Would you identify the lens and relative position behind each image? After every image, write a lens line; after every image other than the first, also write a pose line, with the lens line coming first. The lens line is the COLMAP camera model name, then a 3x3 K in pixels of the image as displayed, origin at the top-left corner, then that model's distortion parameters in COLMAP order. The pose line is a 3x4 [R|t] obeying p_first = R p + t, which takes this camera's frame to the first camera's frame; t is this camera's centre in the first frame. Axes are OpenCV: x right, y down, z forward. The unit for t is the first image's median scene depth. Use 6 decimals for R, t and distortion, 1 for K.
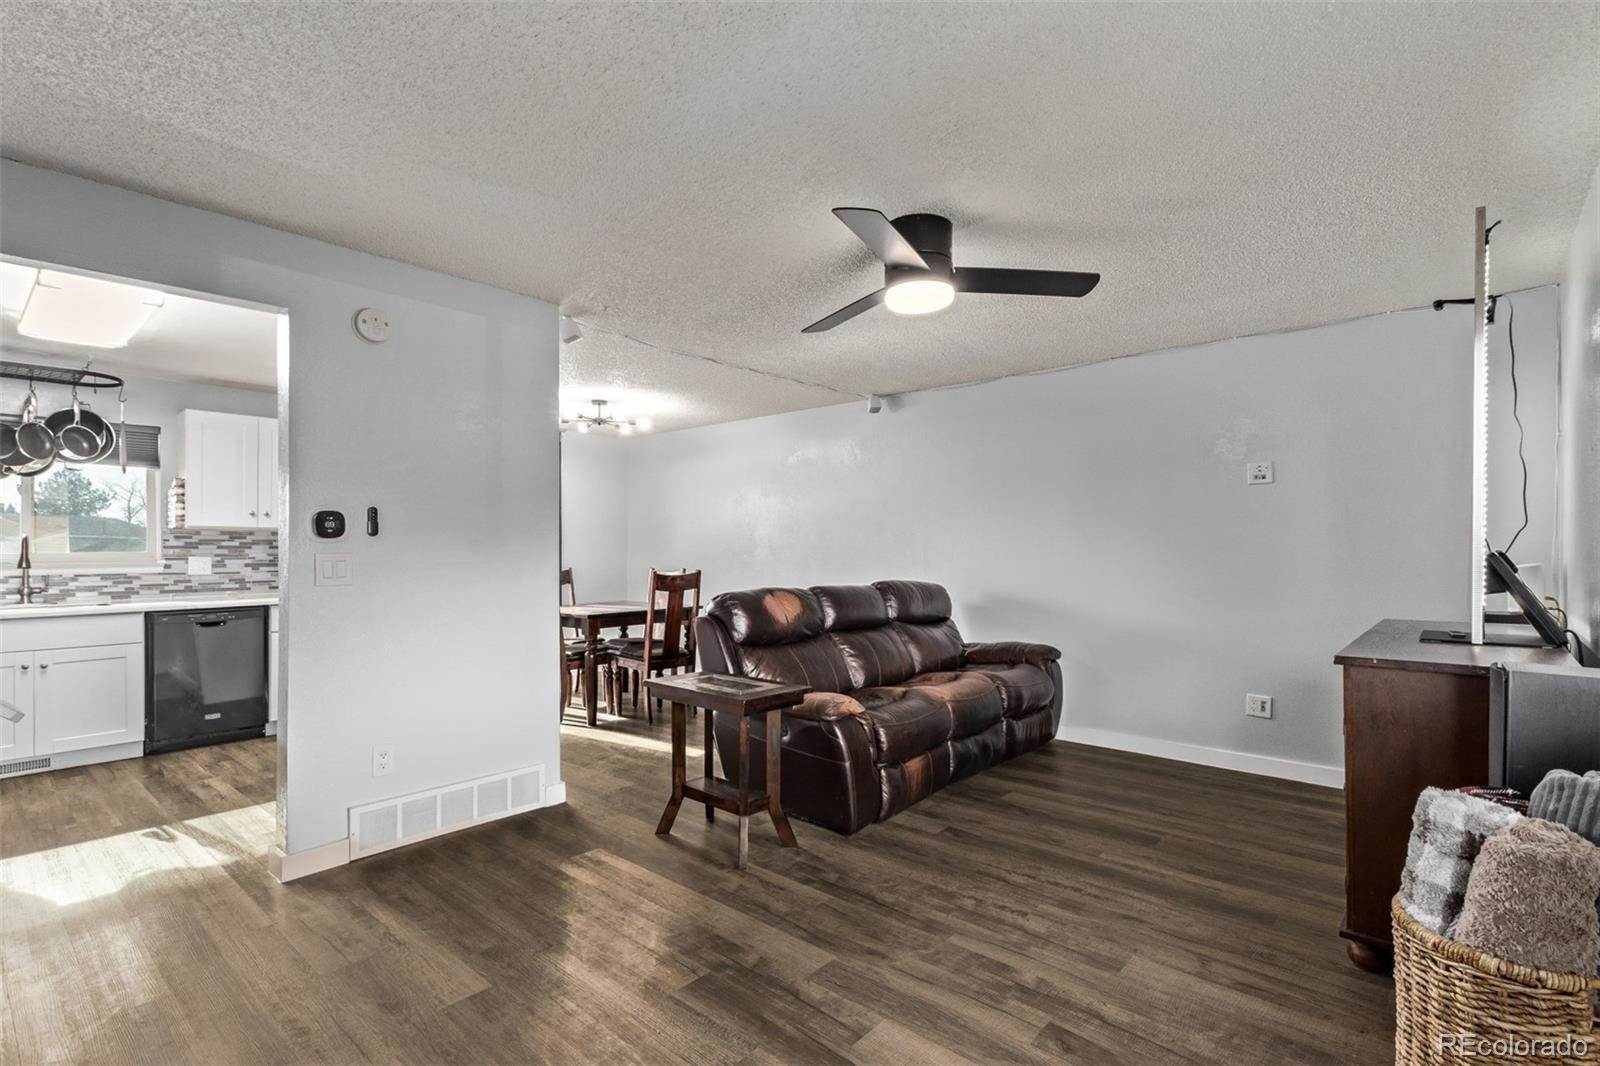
lens RADIAL K [[744.4, 0, 796.0], [0, 744.4, 547.8], [0, 0, 1]] dist [0.008768, -0.002209]
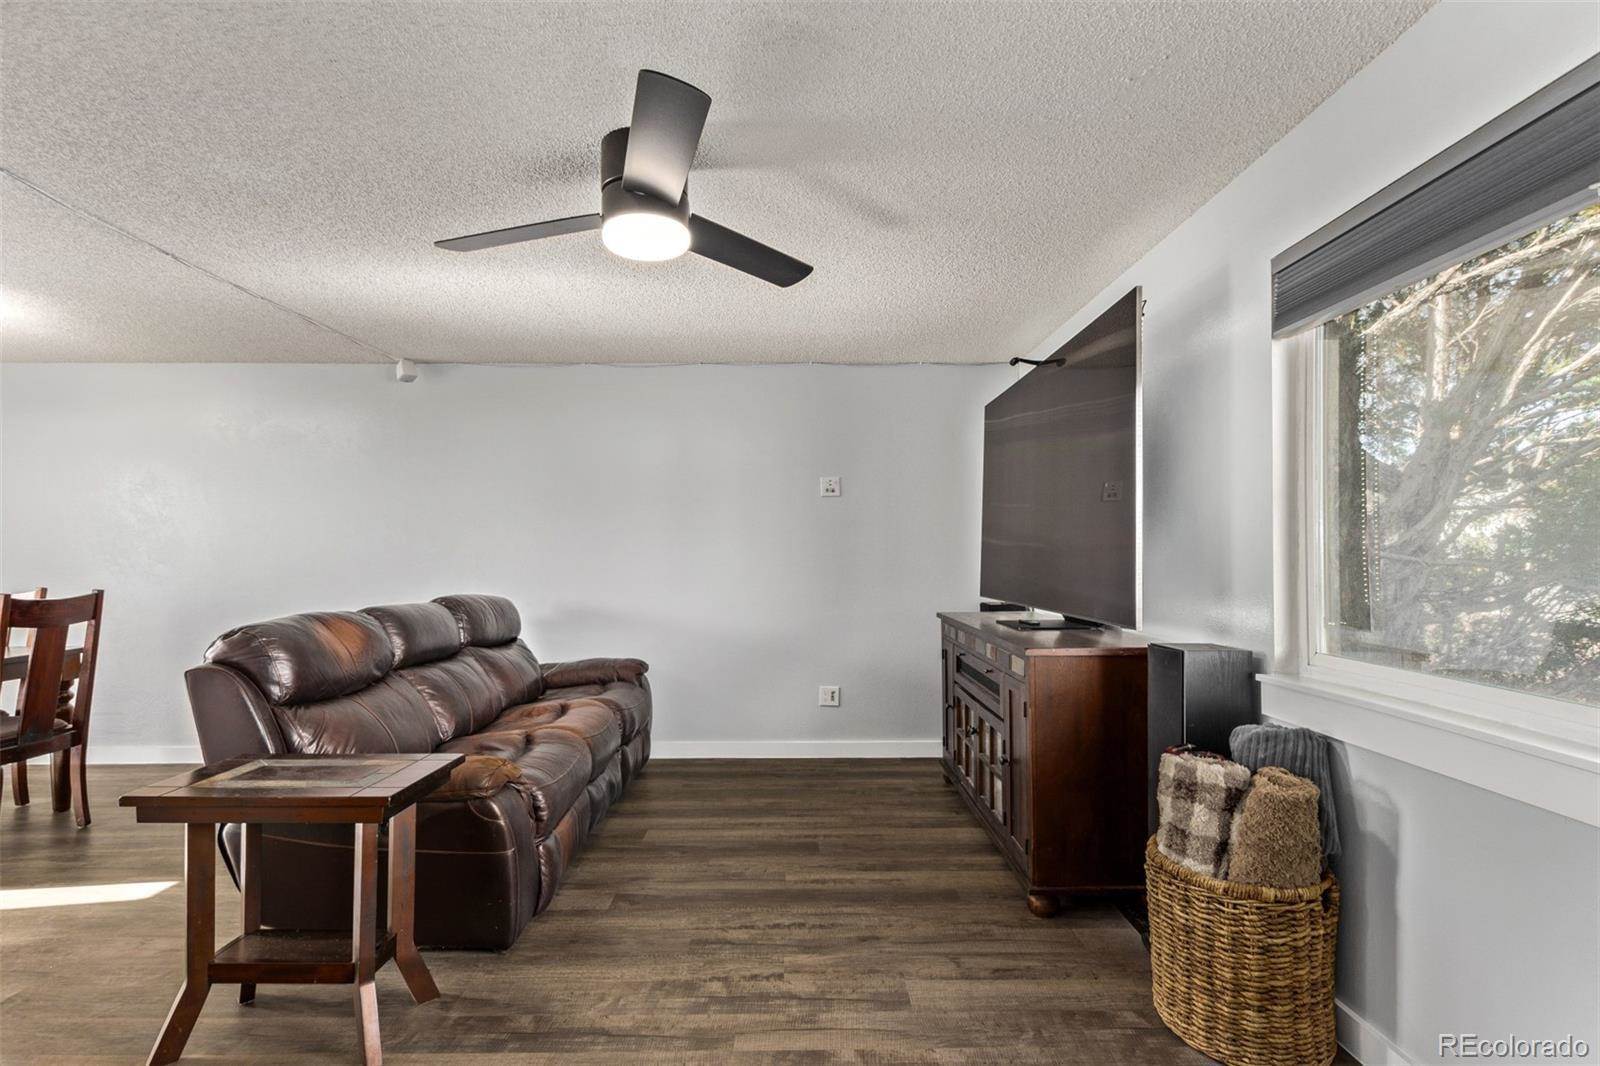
lens RADIAL K [[744.4, 0, 802.2], [0, 744.4, 542.5], [0, 0, 1]] dist [0.008768, -0.002209]
pose [[0.744846, 0.011163, 0.667143, -0.201054], [-0.000760, 0.999874, -0.015882, 0.000589], [-0.667236, 0.011322, 0.744760, 0.257691]]
